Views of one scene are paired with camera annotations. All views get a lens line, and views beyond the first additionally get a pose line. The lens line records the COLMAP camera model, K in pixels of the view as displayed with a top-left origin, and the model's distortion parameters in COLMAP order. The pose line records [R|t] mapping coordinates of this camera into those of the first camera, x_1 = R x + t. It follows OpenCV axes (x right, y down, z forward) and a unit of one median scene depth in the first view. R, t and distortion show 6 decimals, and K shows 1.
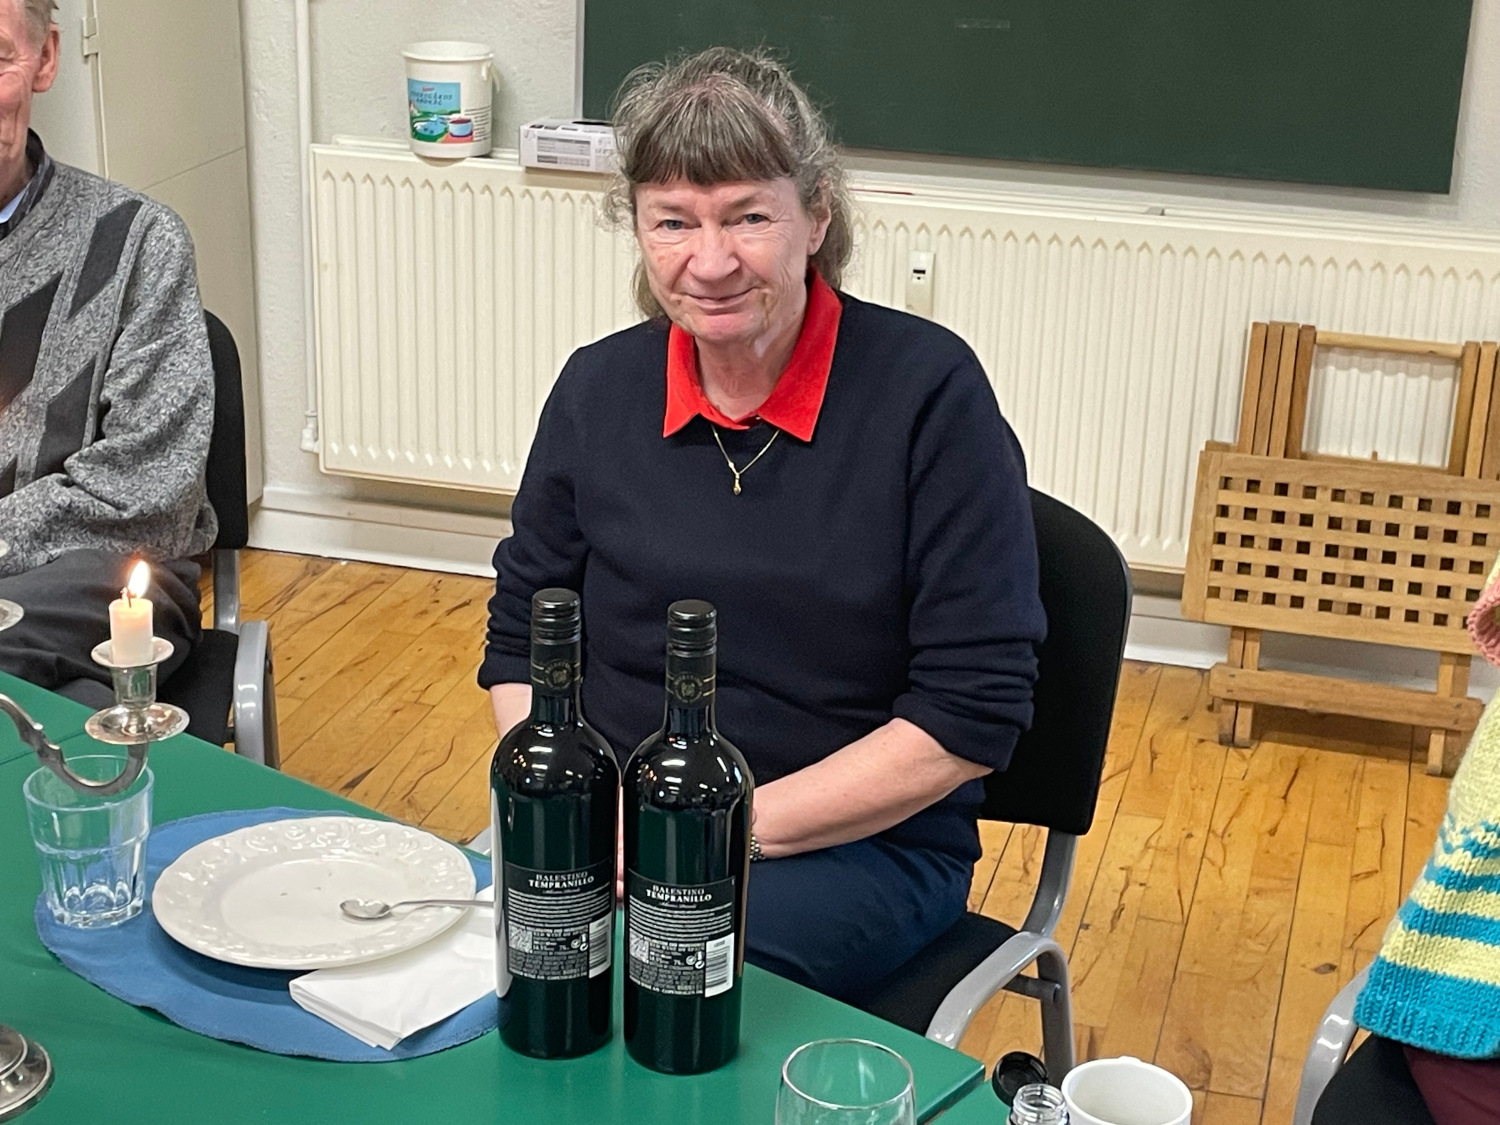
lens RADIAL K [[2512.9, 0, 750.0], [0, 2512.9, 562.5], [0, 0, 1]] dist [0.012321, 0.029394]
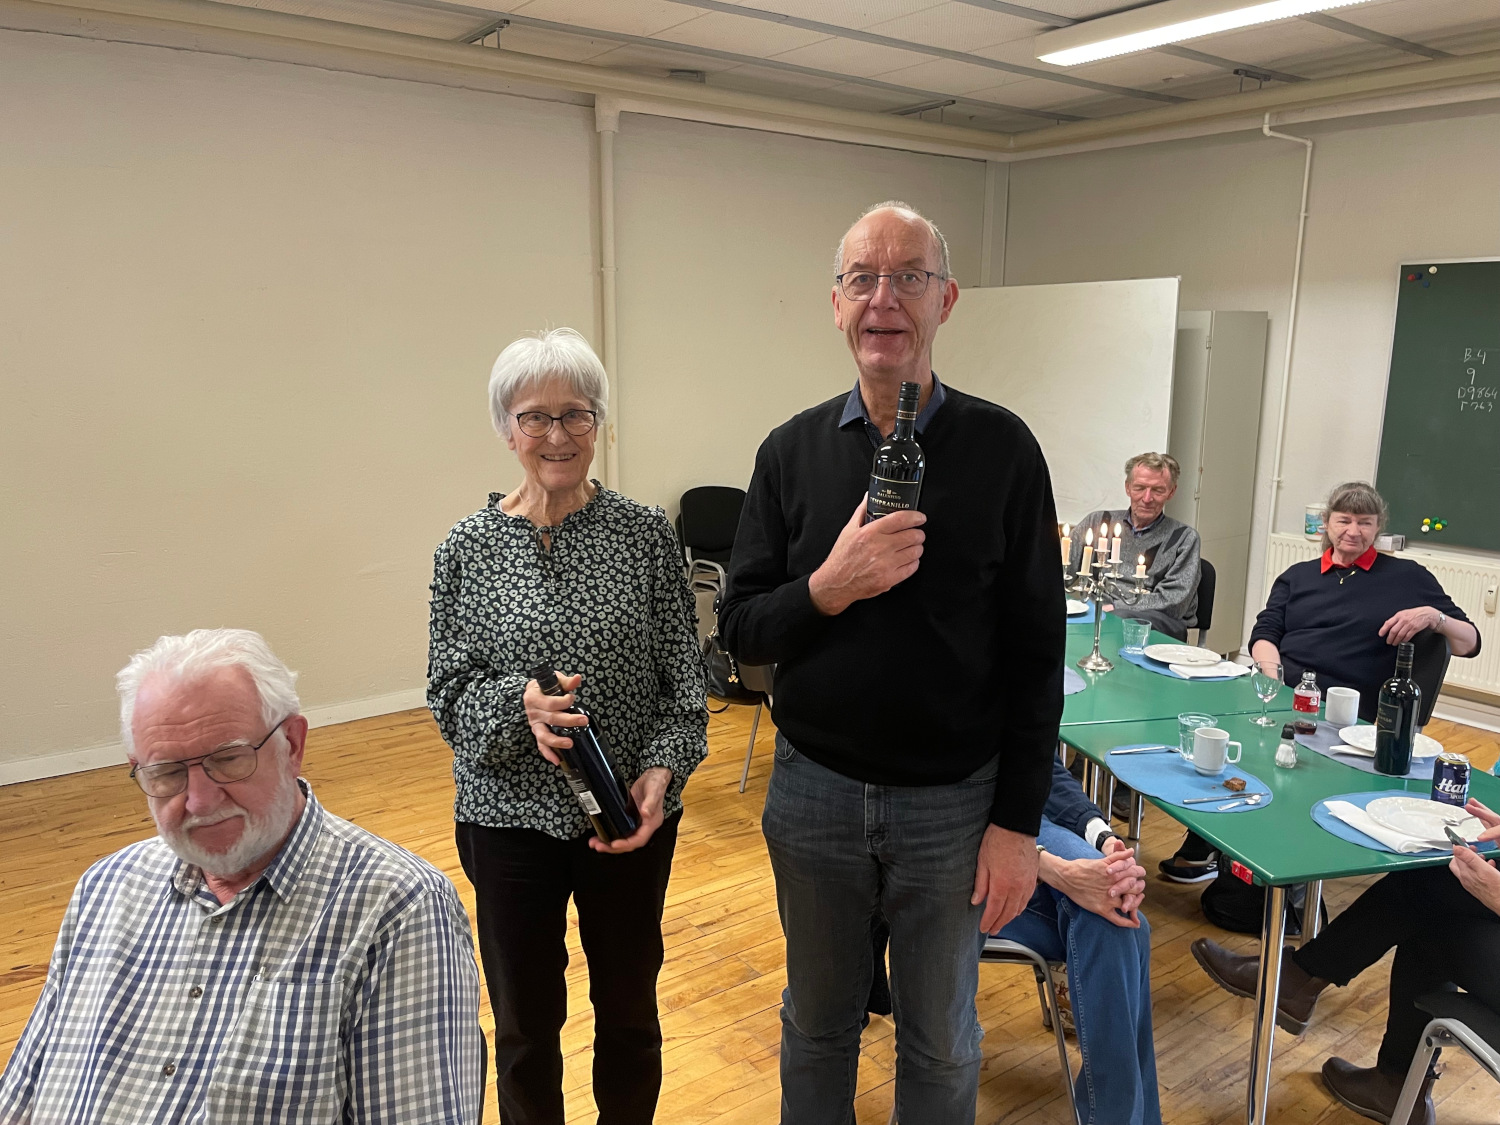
lens RADIAL K [[1145.5, 0, 758.7], [0, 1145.5, 557.9], [0, 0, 1]] dist [0.083770, -0.117548]
pose [[0.785000, 0.097130, -0.611834, 0.233712], [-0.202383, 0.973651, -0.105093, 0.157610], [0.585505, 0.206323, 0.783974, -0.535777]]
